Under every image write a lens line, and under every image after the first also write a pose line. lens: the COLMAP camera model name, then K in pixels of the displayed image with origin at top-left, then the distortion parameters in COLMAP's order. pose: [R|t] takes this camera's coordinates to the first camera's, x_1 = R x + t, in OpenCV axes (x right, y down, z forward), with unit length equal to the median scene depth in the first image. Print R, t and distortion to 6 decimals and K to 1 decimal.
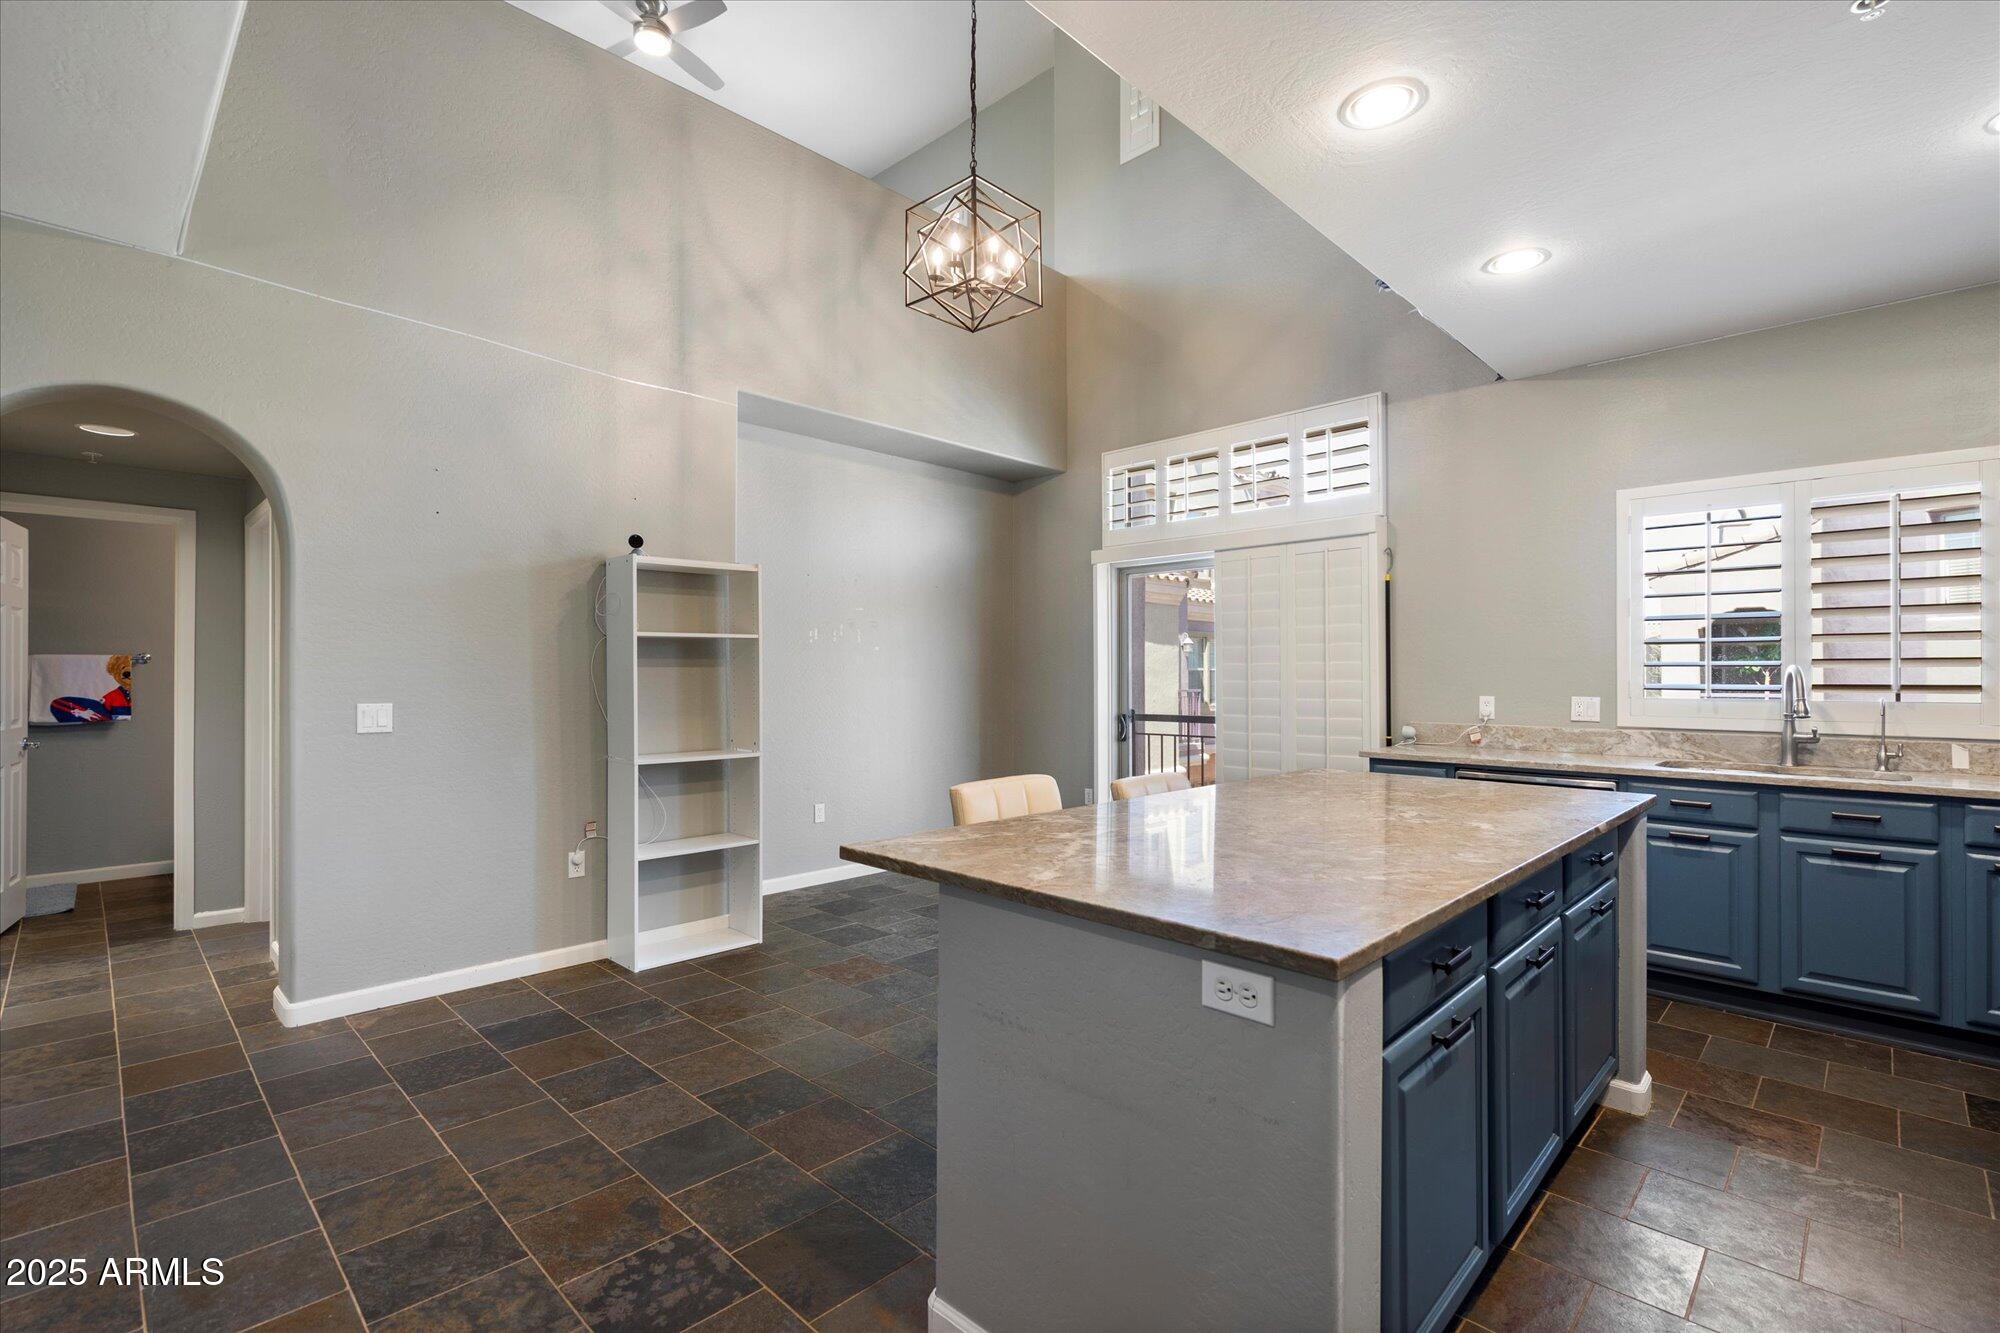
lens RADIAL K [[908.4, 0, 1005.6], [0, 908.4, 662.6], [0, 0, 1]] dist [-0.004558, 0.000009]
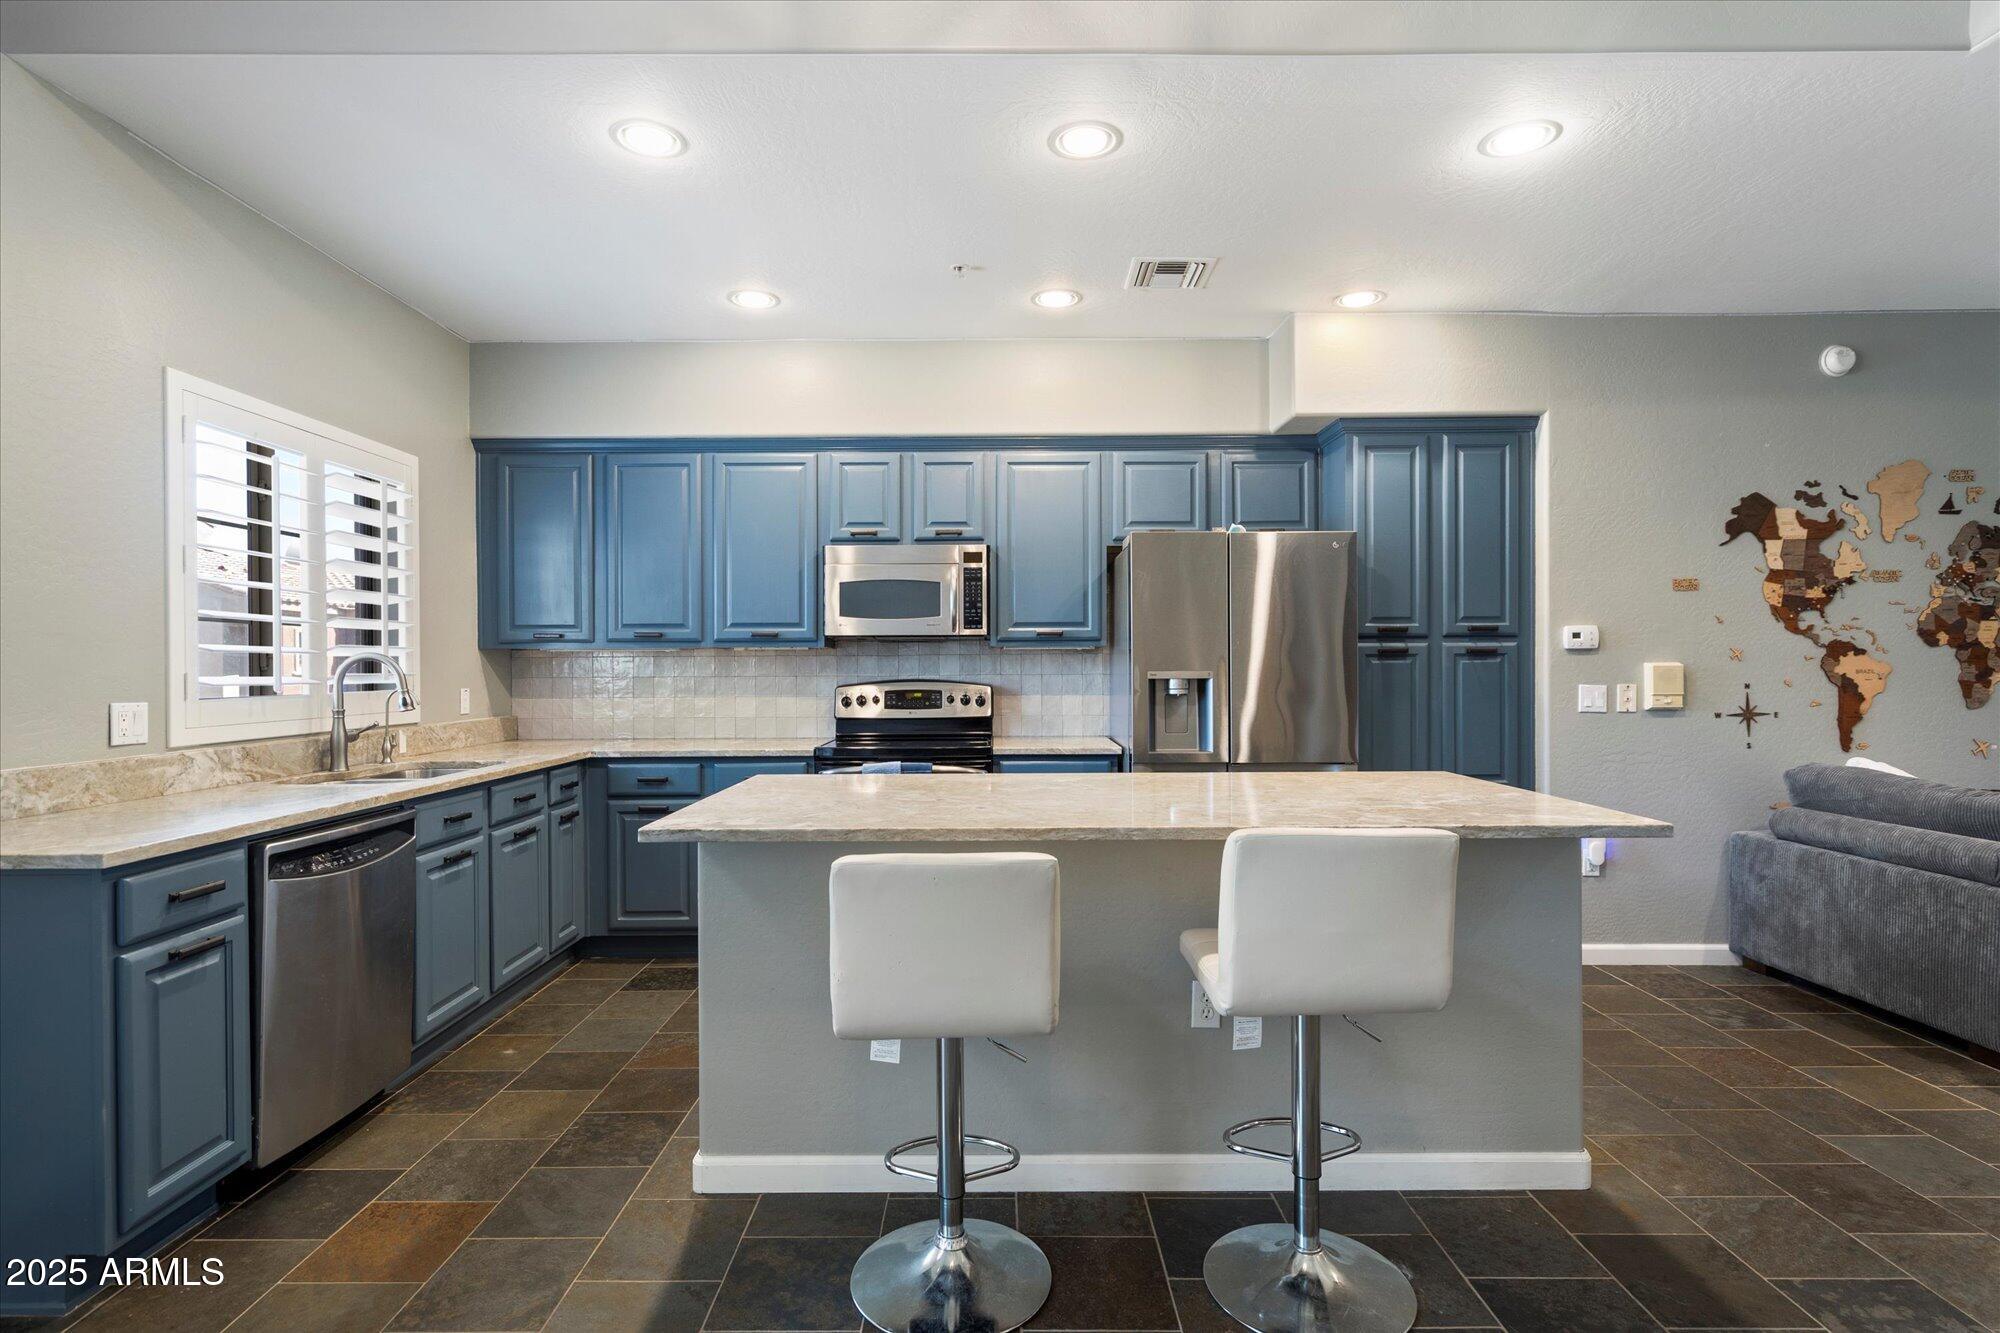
lens RADIAL K [[998.7, 0, 993.9], [0, 998.7, 668.9], [0, 0, 1]] dist [0.002970, 0.001356]
pose [[-0.699544, -0.000475, 0.714589, -0.248979], [-0.003127, 0.999992, -0.002396, 0.019775], [-0.714582, -0.003910, -0.699540, 1.280897]]
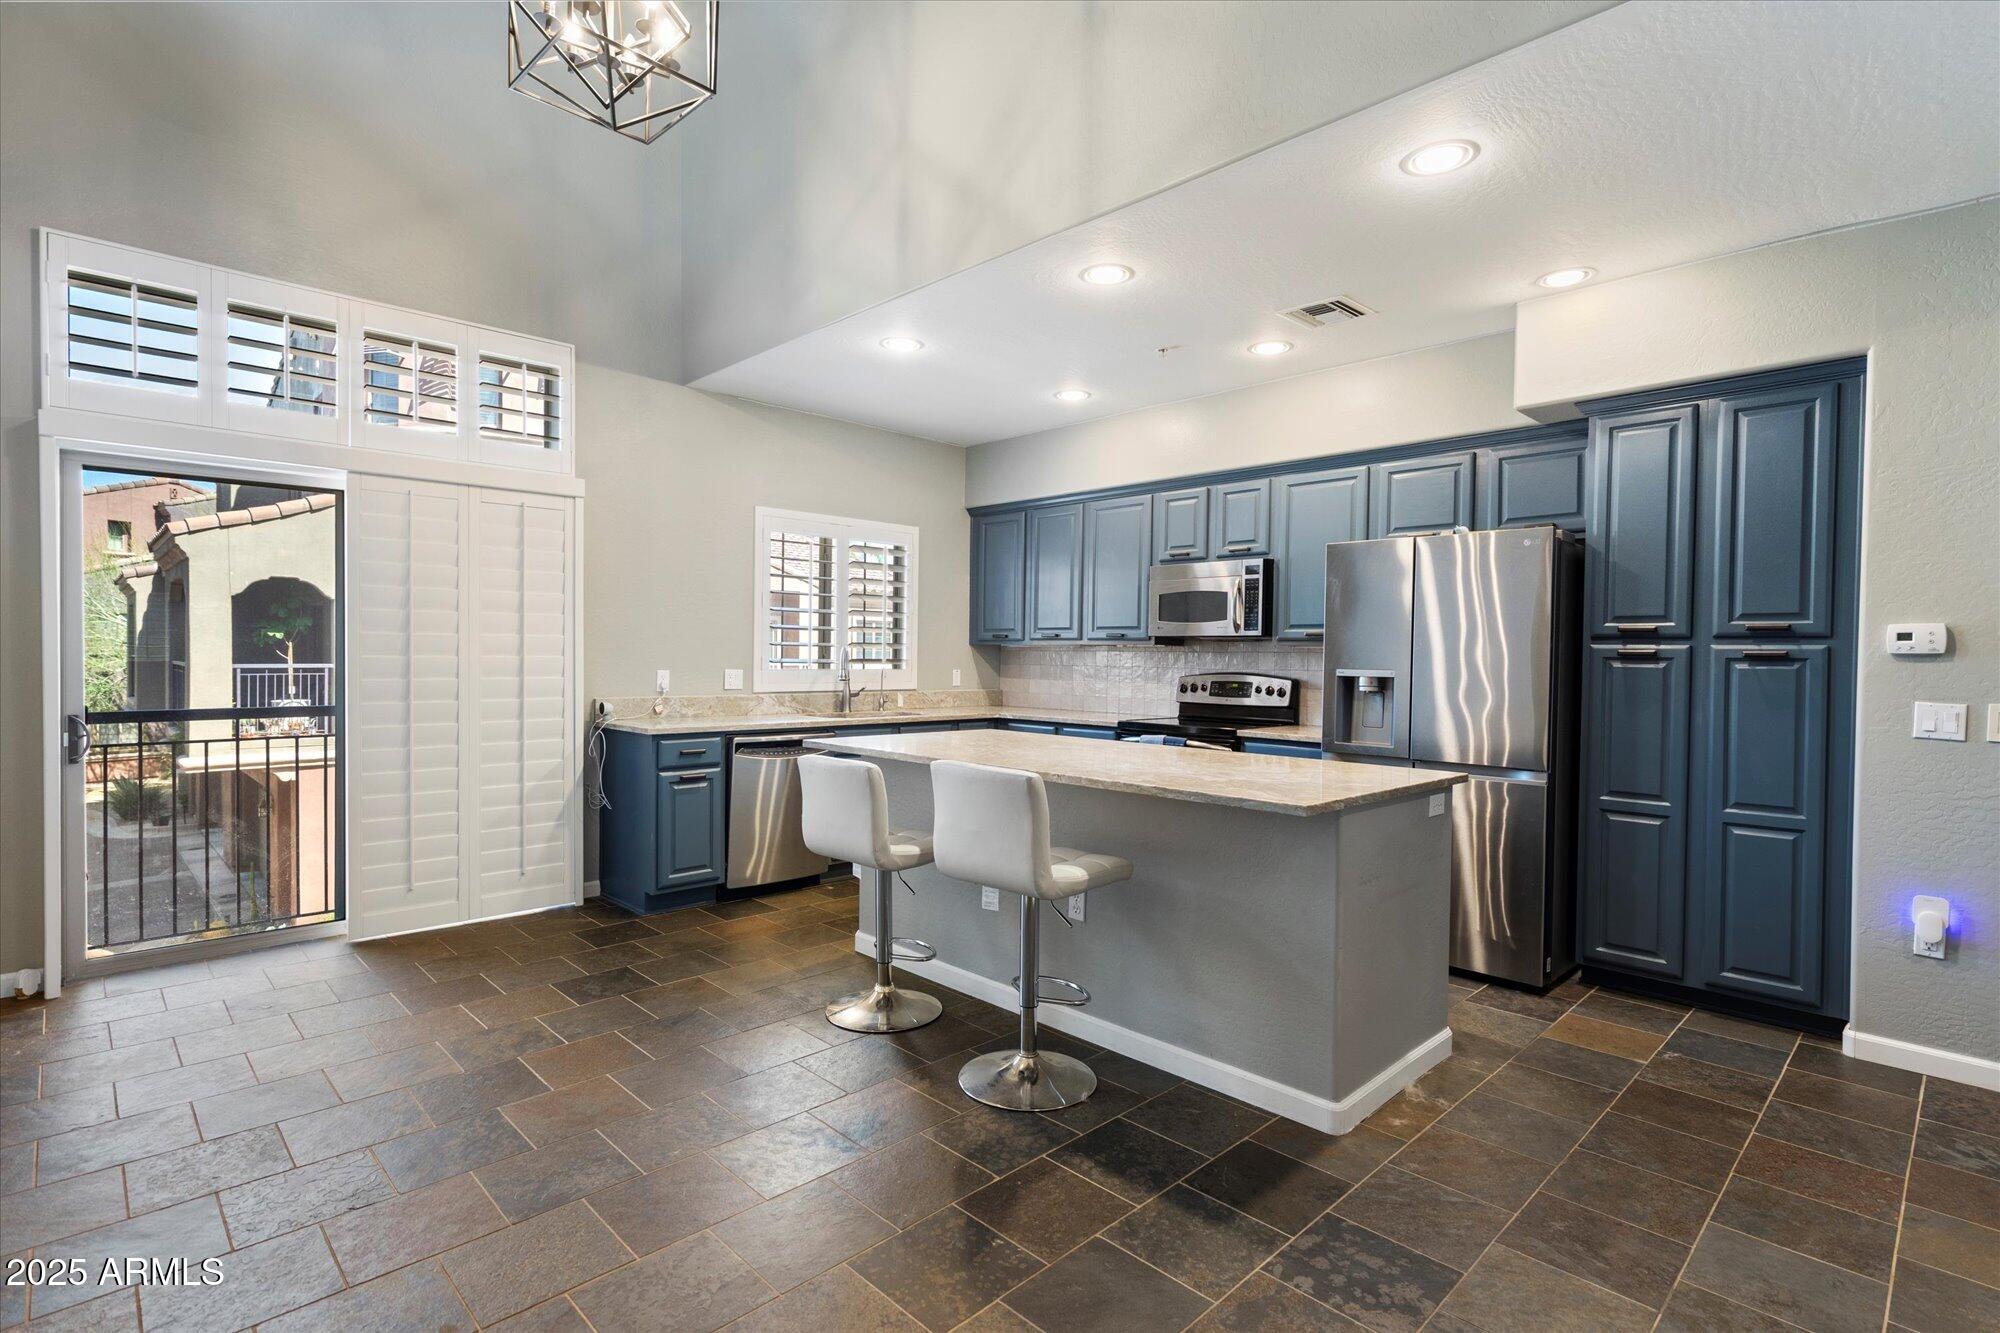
lens RADIAL K [[962.8, 0, 976.7], [0, 962.8, 666.0], [0, 0, 1]] dist [-0.000317, 0.000180]
pose [[0.034330, -0.012441, 0.999333, -0.787677], [-0.023747, 0.999630, 0.013261, 0.009937], [-0.999128, -0.024187, 0.034022, 0.764365]]
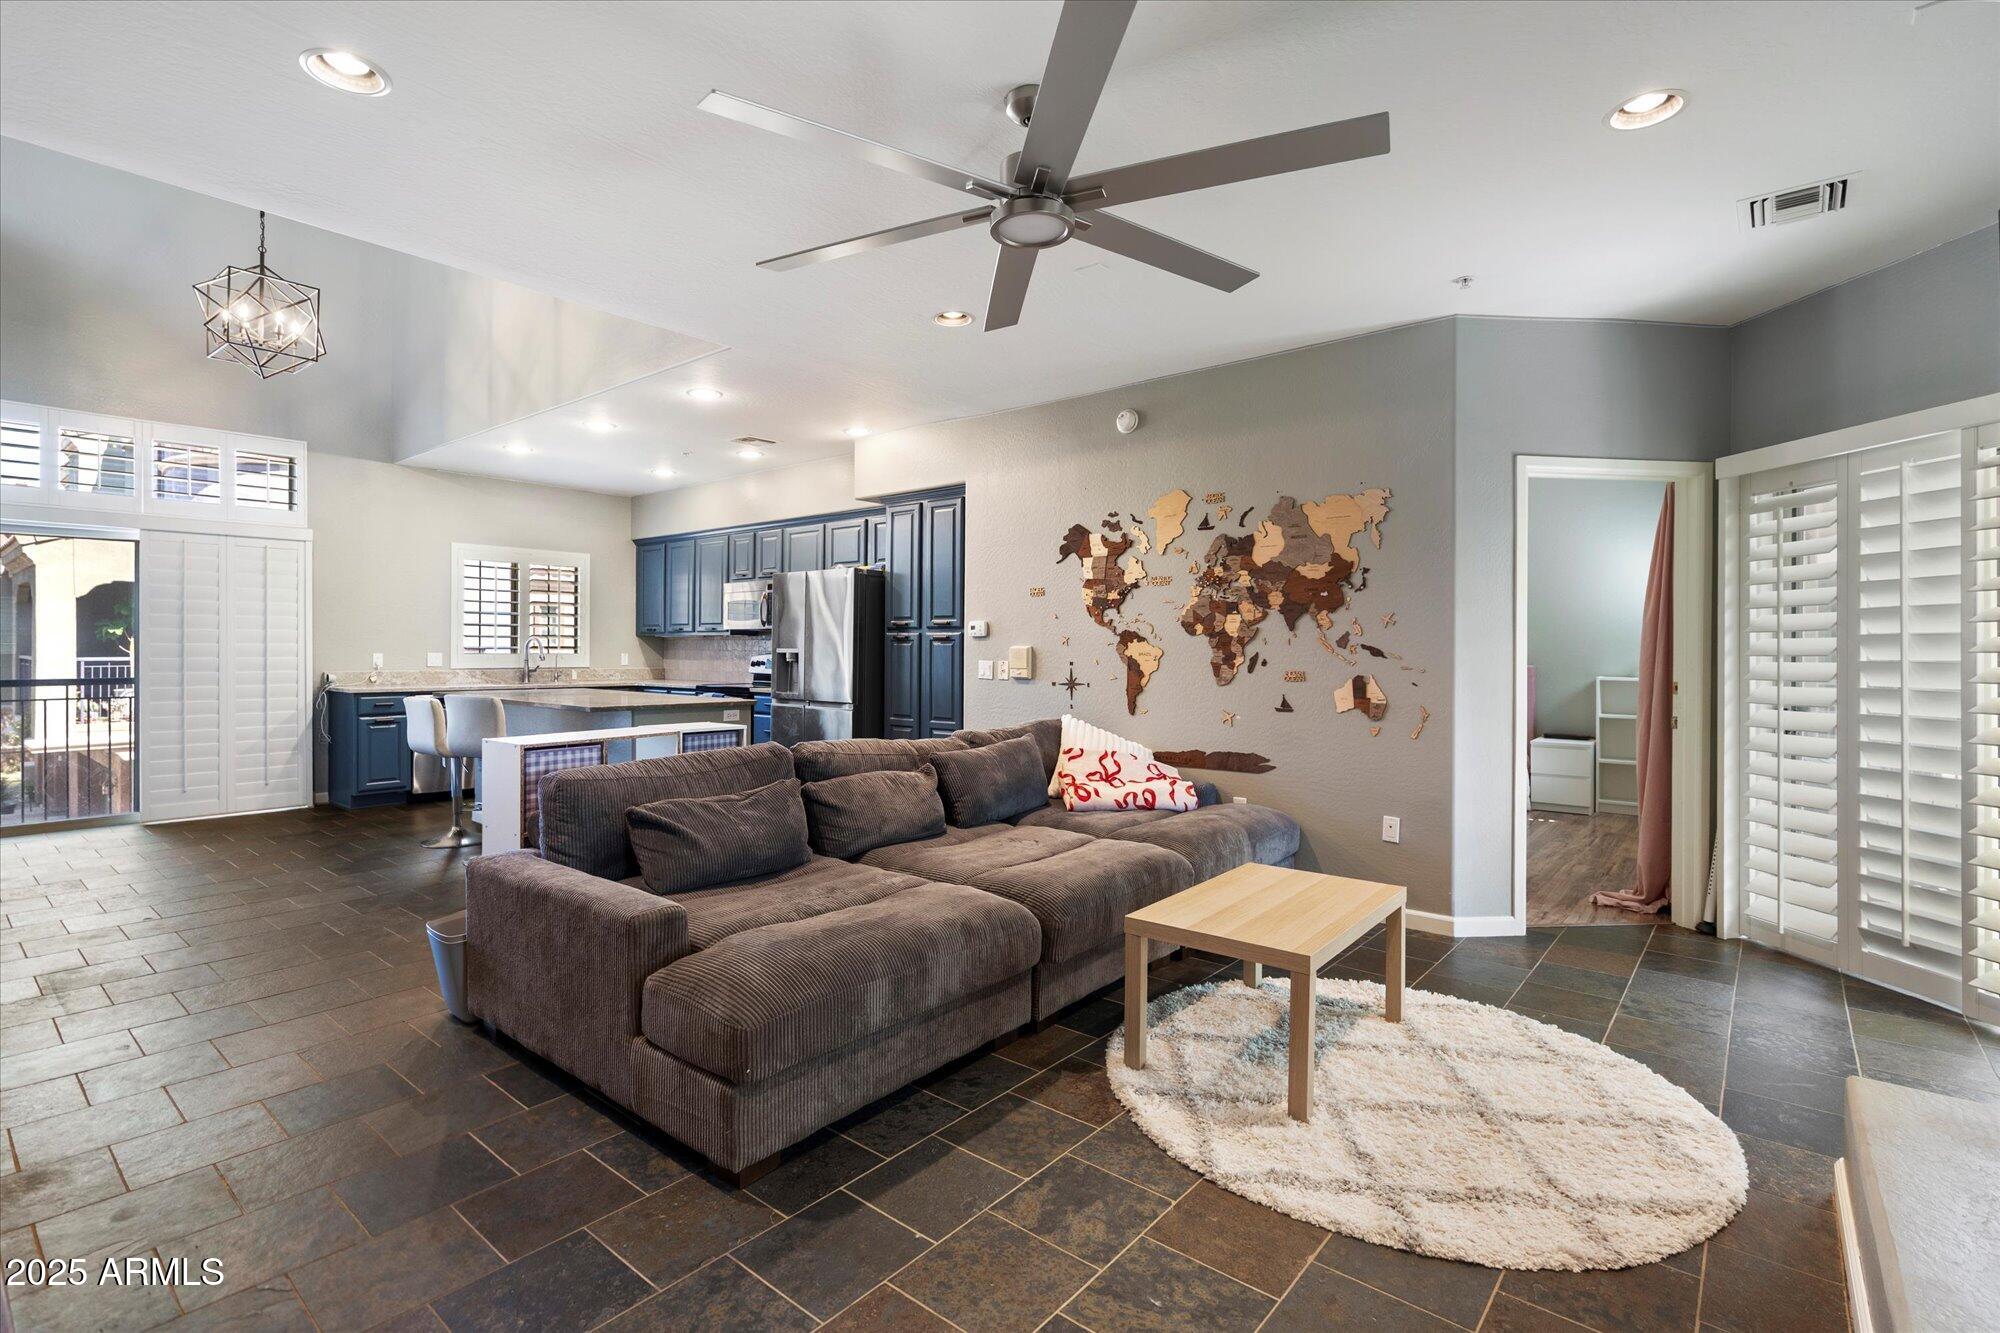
lens RADIAL K [[937.6, 0, 965.8], [0, 937.6, 644.7], [0, 0, 1]] dist [0.000377, 0.000309]
pose [[-0.060240, 0.002592, 0.998181, -1.573093], [-0.017114, 0.999847, -0.003629, 0.011810], [-0.998037, -0.017302, -0.060187, 0.066475]]
